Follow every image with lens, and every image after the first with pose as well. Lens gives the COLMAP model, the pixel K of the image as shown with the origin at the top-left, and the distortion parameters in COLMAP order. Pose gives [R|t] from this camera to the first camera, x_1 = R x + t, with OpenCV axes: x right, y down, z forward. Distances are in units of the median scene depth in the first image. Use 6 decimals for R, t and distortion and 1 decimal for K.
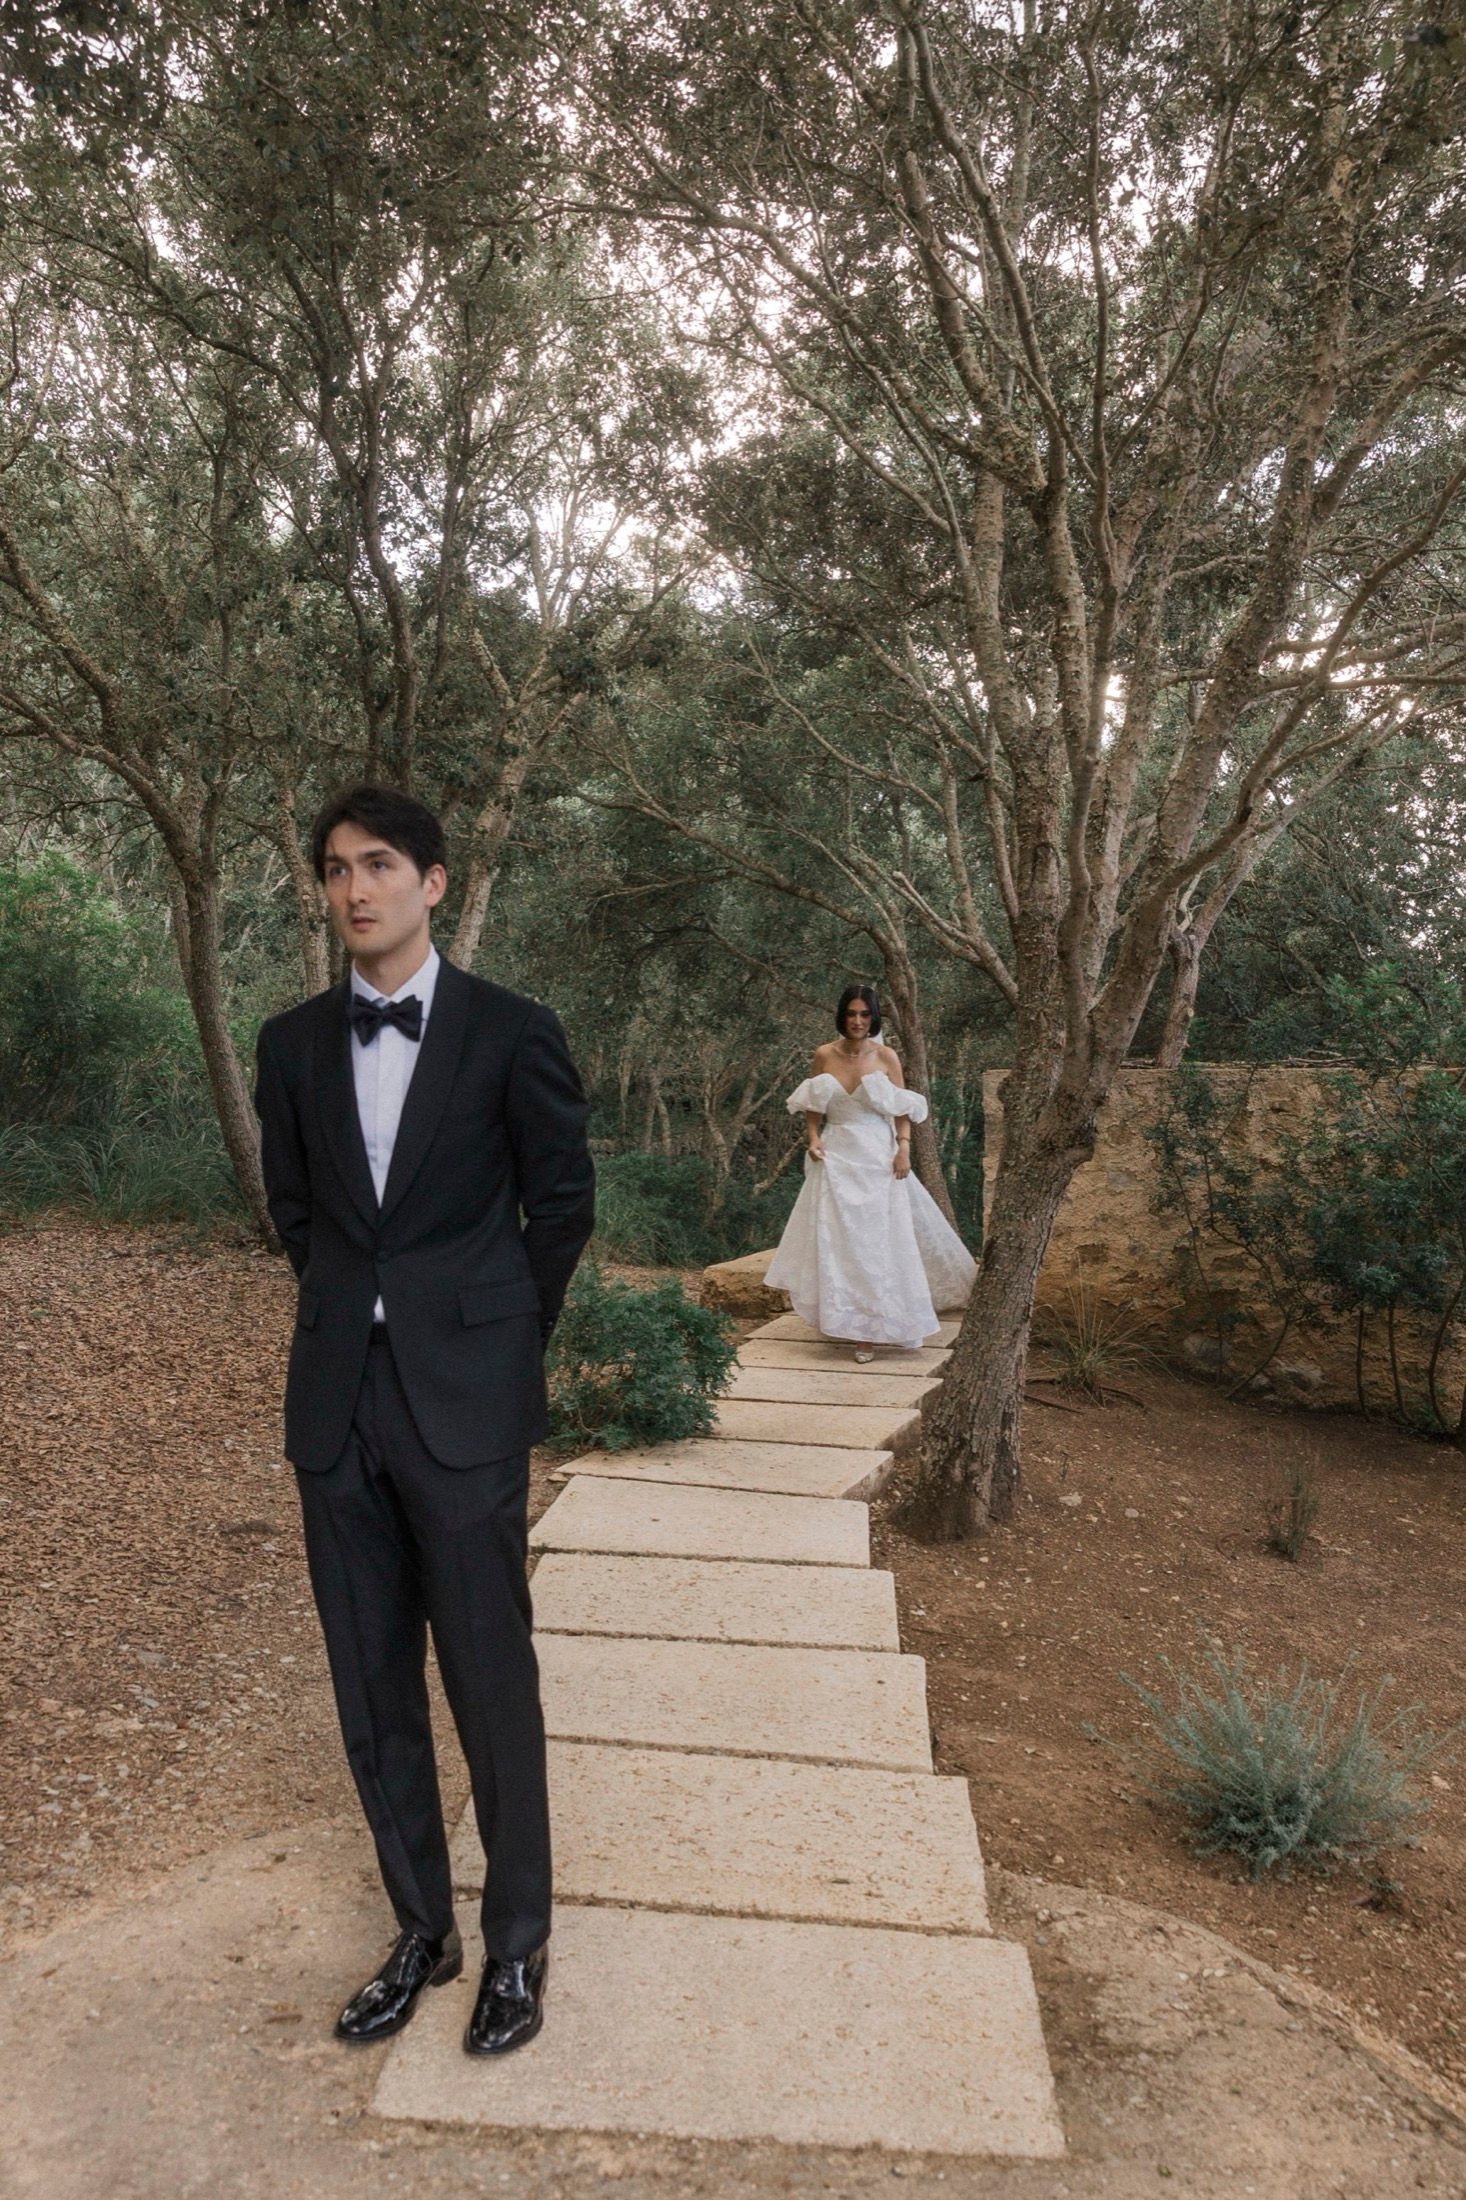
lens RADIAL K [[2025.0, 0, 822.8], [0, 2025.0, 1090.8], [0, 0, 1]] dist [-0.010159, 0.003476]
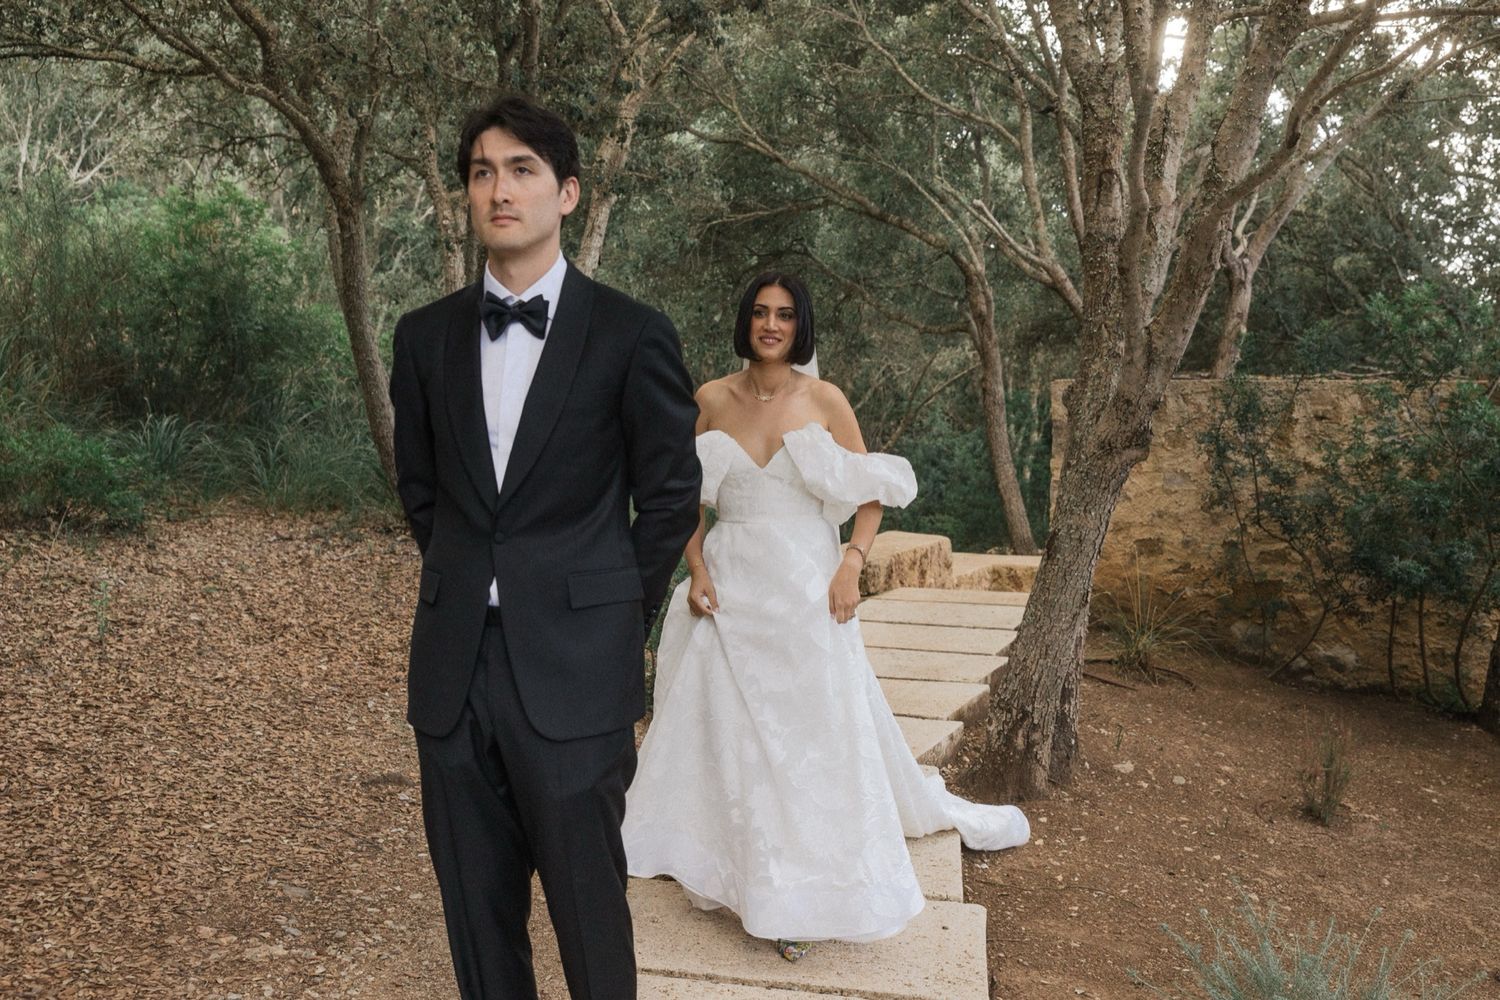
lens RADIAL K [[1811.2, 0, 814.7], [0, 1811.2, 489.1], [0, 0, 1]] dist [-0.028689, 0.000000]
pose [[0.998590, 0.009204, -0.052278, 0.003837], [-0.006609, 0.998748, 0.049588, 0.002096], [0.052669, -0.049173, 0.997401, 0.011659]]
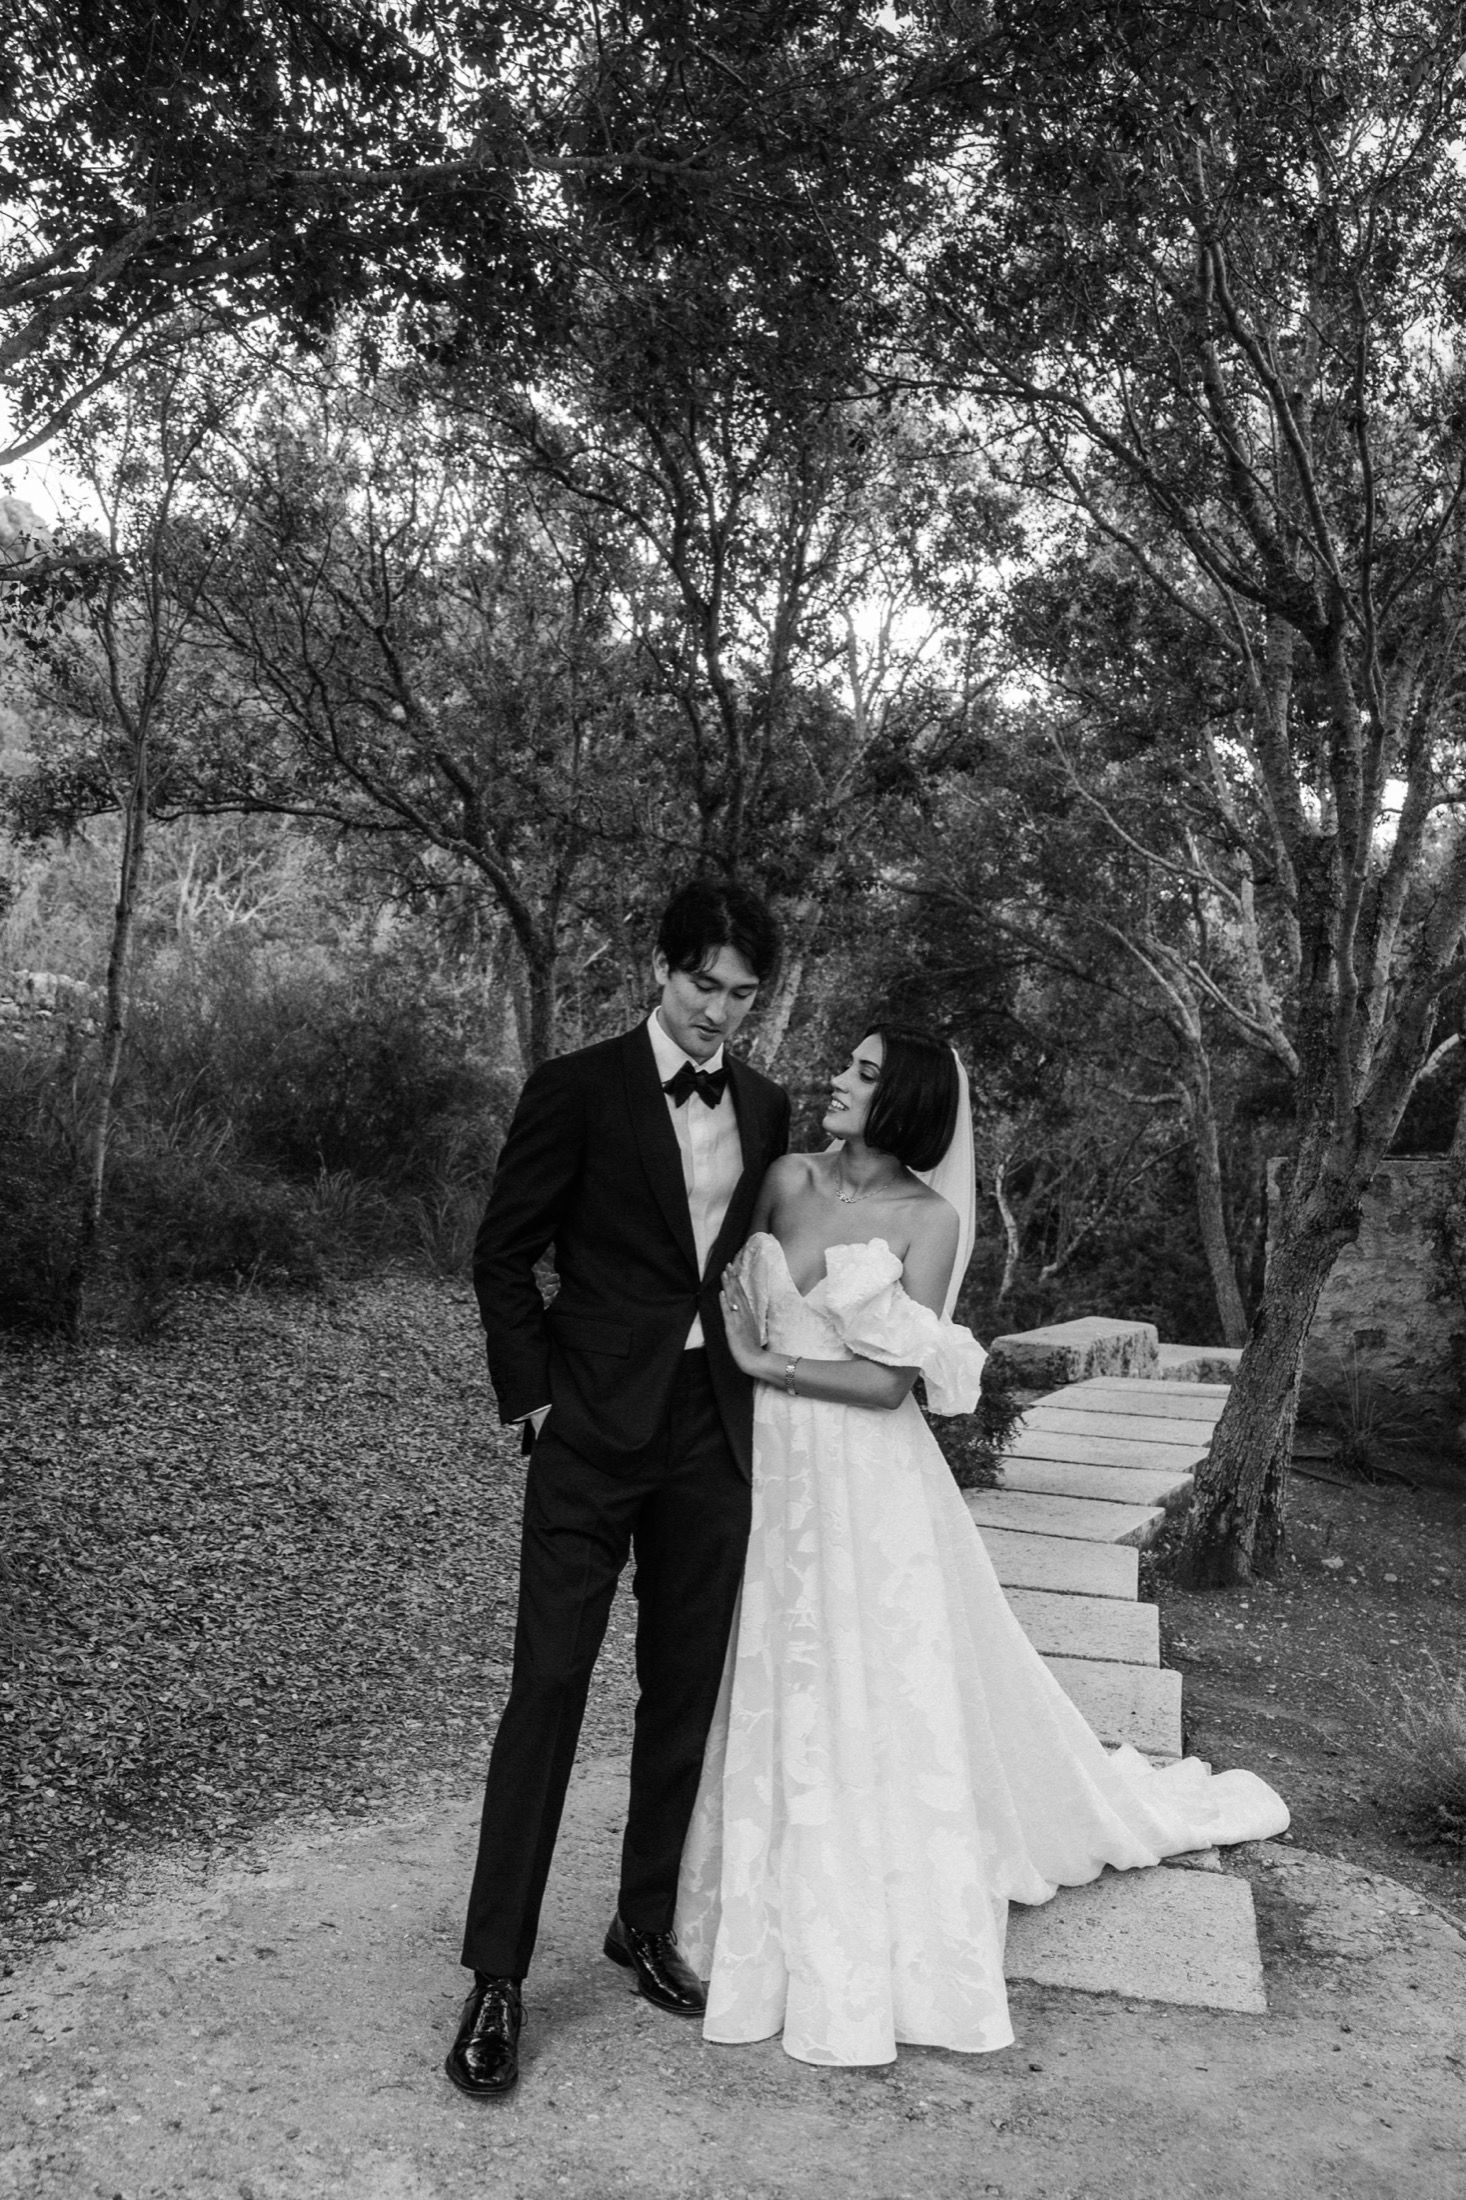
lens RADIAL K [[2025.0, 0, 846.4], [0, 2025.0, 1091.0], [0, 0, 1]] dist [-0.010159, 0.003476]
pose [[0.990766, 0.027096, -0.132845, 0.003848], [-0.032362, 0.998767, -0.037639, 0.003122], [0.131661, 0.041590, 0.990422, -0.088967]]
